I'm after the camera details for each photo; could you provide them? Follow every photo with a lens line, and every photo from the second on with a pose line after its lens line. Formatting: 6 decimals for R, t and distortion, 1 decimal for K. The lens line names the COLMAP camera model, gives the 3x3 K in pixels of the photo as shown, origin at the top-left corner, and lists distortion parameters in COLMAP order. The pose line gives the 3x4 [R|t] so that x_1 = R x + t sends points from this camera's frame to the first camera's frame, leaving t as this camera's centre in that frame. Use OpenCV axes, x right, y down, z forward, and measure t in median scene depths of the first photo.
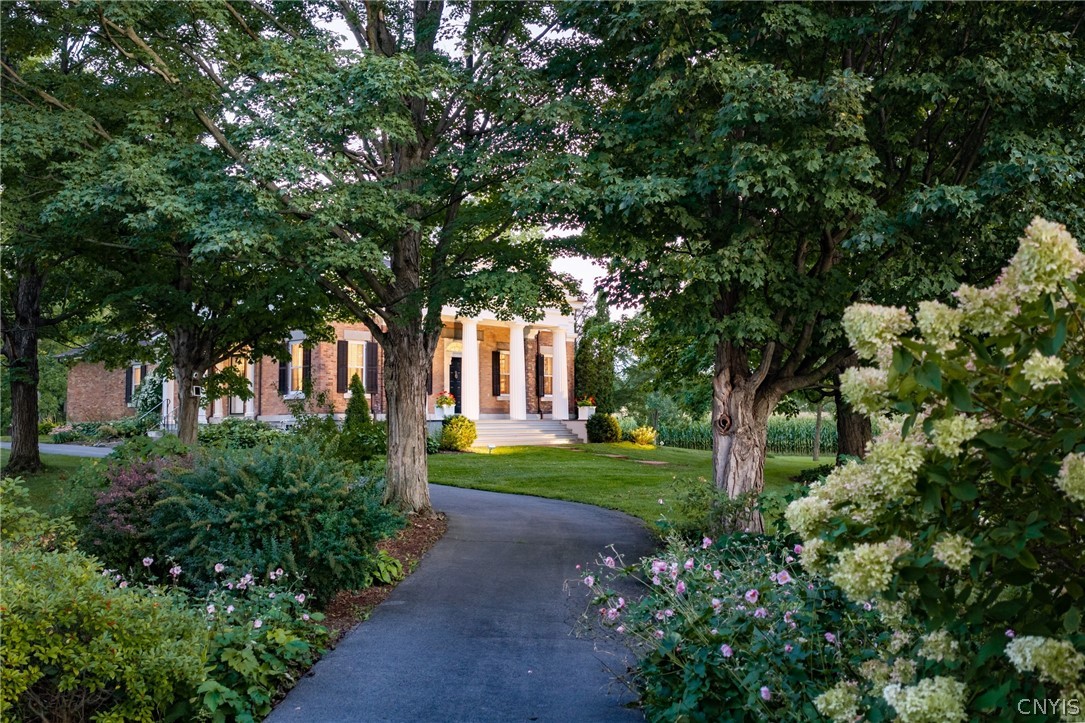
lens RADIAL K [[1033.9, 0, 545.0], [0, 1033.9, 319.6], [0, 0, 1]] dist [0.015950, 0.001428]
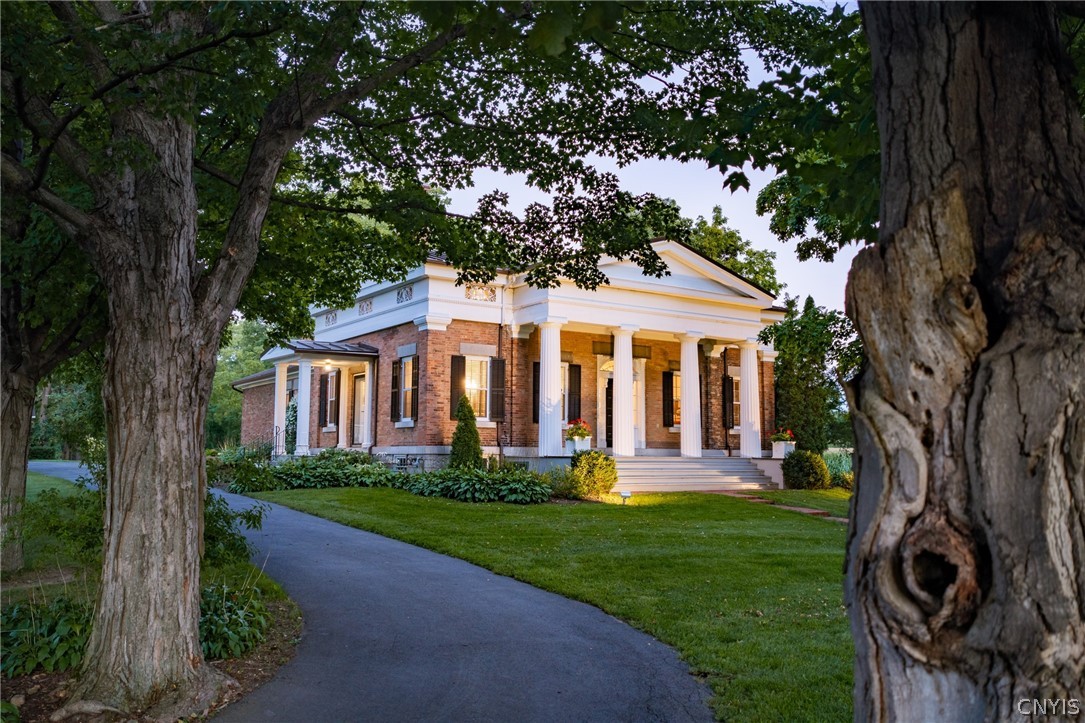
lens RADIAL K [[896.4, 0, 546.8], [0, 896.4, 360.9], [0, 0, 1]] dist [0.027801, -0.058687]
pose [[0.962035, -0.011042, -0.272703, 0.055342], [0.010243, 0.999938, -0.004352, 0.025009], [0.272734, 0.001393, 0.962088, 0.307075]]
